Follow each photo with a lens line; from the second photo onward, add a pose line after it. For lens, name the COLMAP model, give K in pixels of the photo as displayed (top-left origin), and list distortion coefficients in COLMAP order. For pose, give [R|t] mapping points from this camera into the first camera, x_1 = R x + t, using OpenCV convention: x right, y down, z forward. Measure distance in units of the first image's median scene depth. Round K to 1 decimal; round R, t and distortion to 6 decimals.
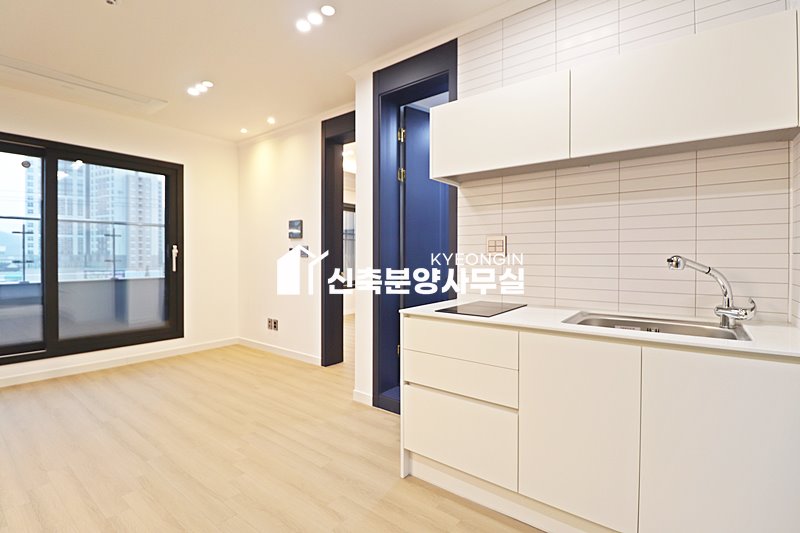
lens RADIAL K [[369.1, 0, 396.2], [0, 369.1, 265.4], [0, 0, 1]] dist [-0.003400, -0.011148]
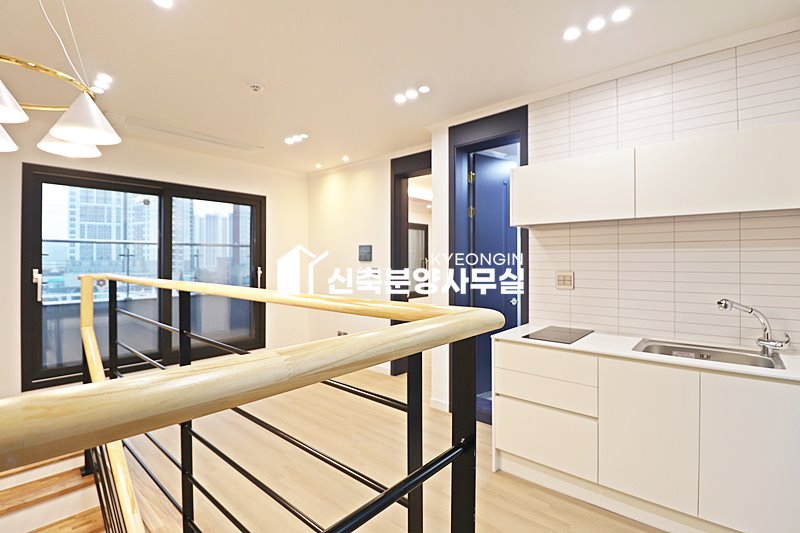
lens RADIAL K [[369.1, 0, 398.1], [0, 369.1, 263.6], [0, 0, 1]] dist [-0.003400, -0.011148]
pose [[0.998216, -0.001936, -0.059675, -0.183719], [0.000926, 0.999856, -0.016955, -0.081139], [0.059700, 0.016870, 0.998074, -0.210811]]
